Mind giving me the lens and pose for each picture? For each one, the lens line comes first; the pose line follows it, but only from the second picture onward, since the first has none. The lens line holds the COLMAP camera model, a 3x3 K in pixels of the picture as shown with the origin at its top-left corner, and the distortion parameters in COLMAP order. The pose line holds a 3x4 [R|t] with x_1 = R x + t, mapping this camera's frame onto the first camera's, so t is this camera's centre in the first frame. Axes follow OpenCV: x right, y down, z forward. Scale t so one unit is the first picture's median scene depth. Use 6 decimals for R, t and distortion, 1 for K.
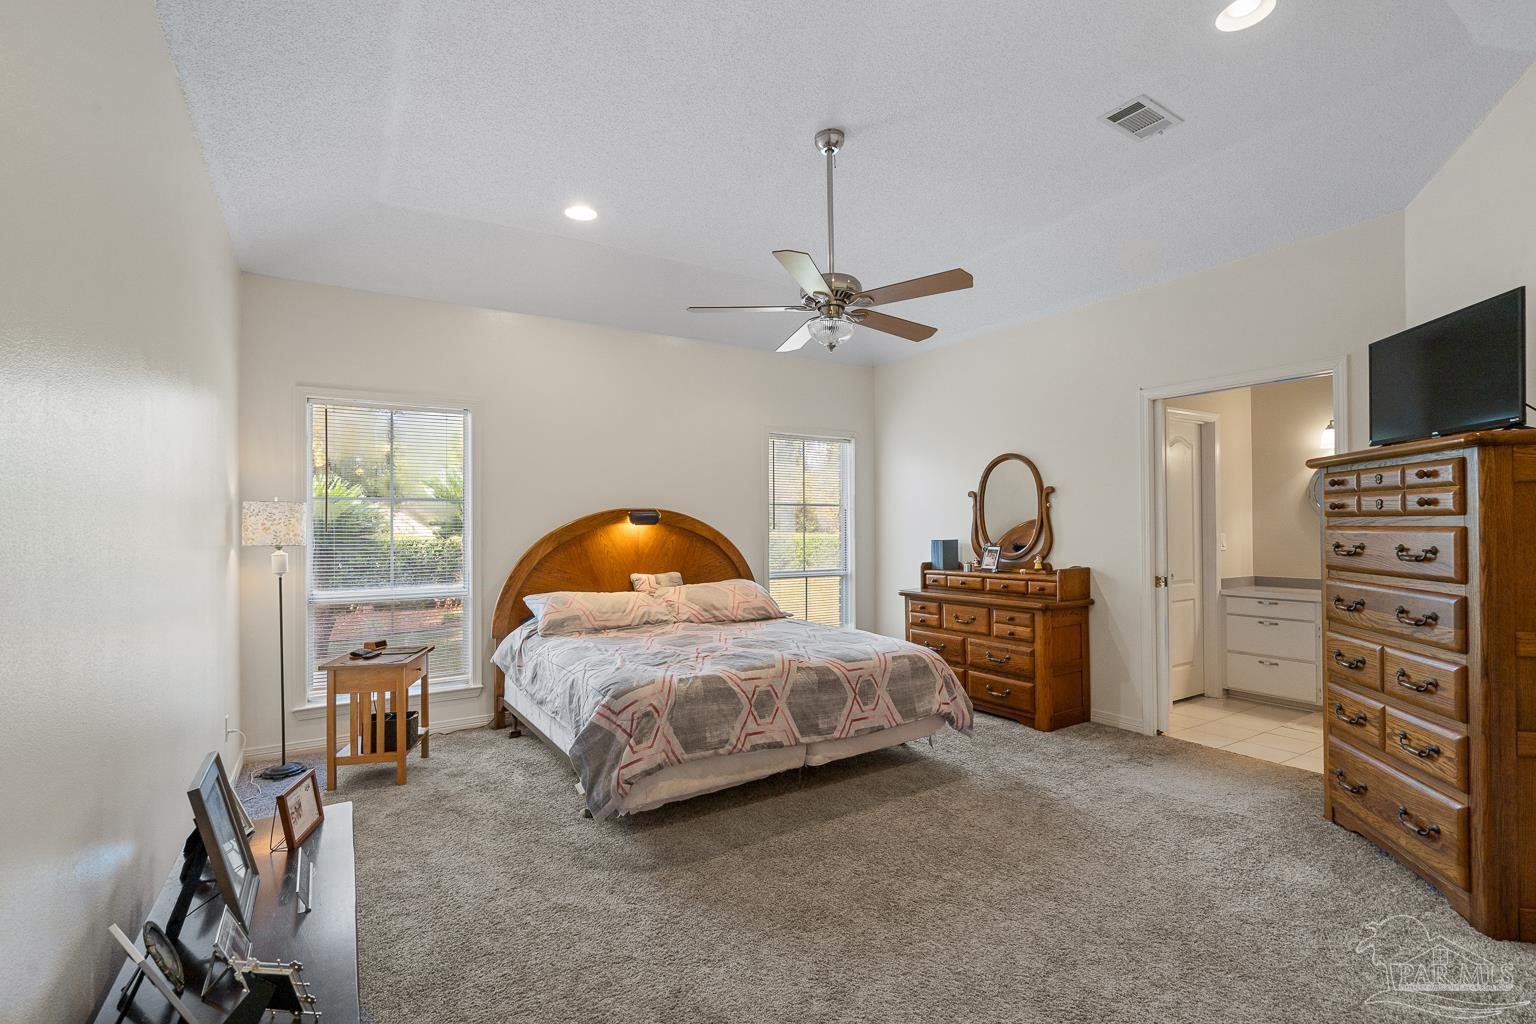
lens RADIAL K [[695.1, 0, 765.0], [0, 695.1, 519.8], [0, 0, 1]] dist [-0.002823, 0.000261]
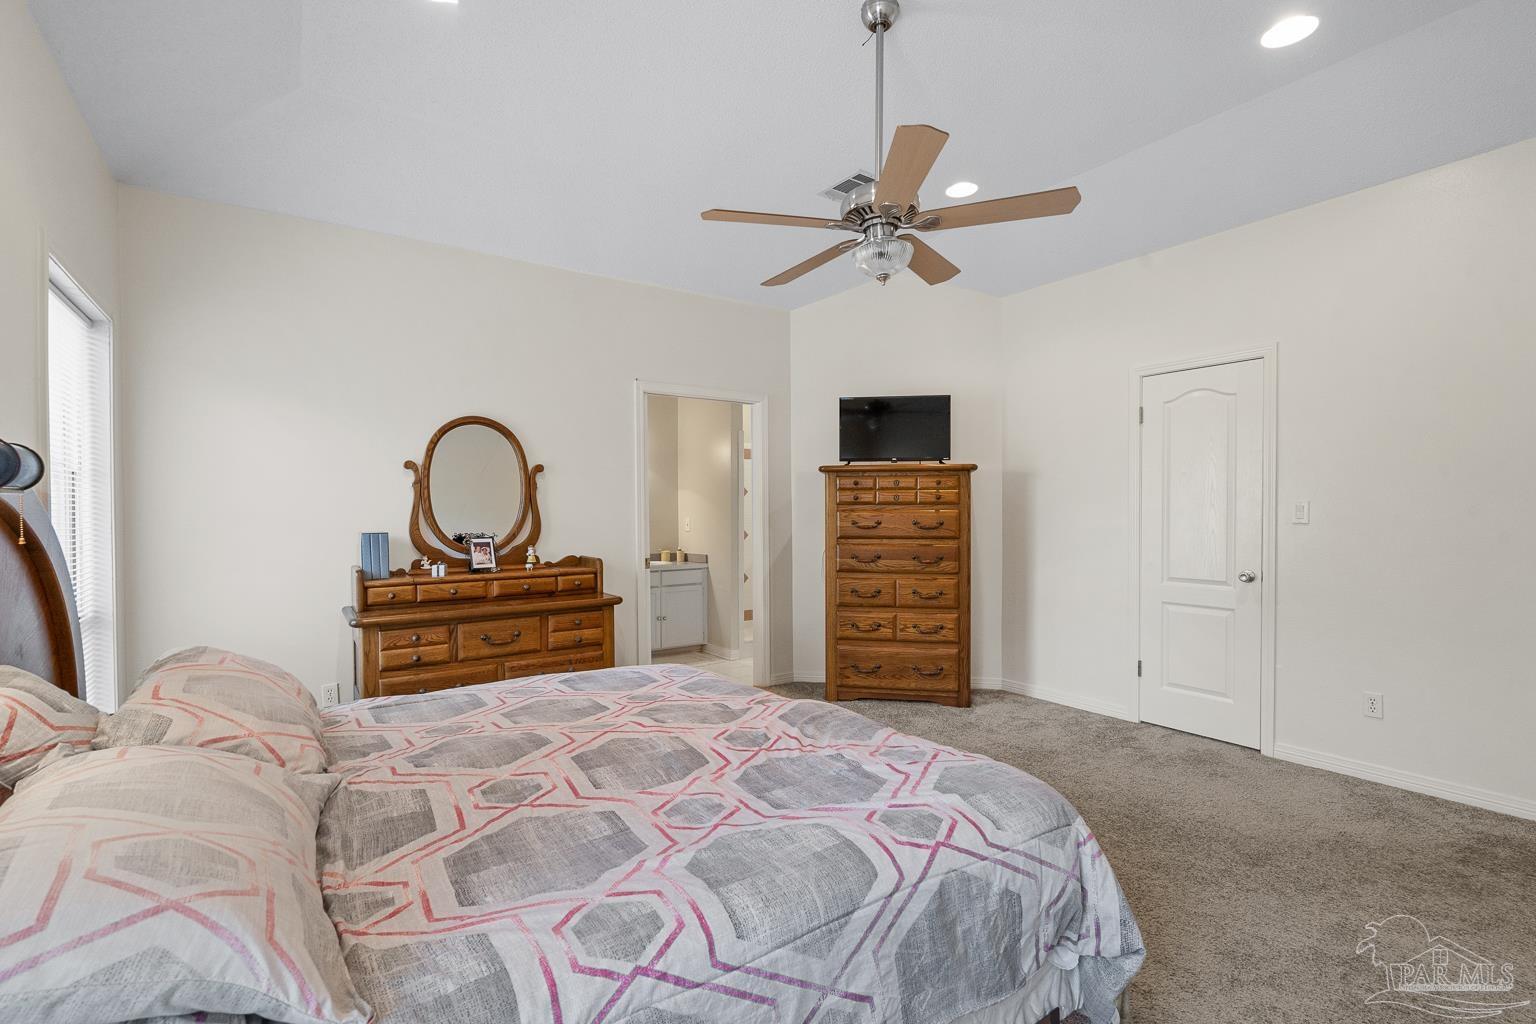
lens RADIAL K [[695.1, 0, 765.0], [0, 695.1, 519.8], [0, 0, 1]] dist [-0.002823, 0.000261]
pose [[-0.025499, -0.001747, 0.999673, -0.447342], [-0.003244, 0.999993, 0.001665, 0.016706], [-0.999670, -0.003201, -0.025505, 0.740762]]
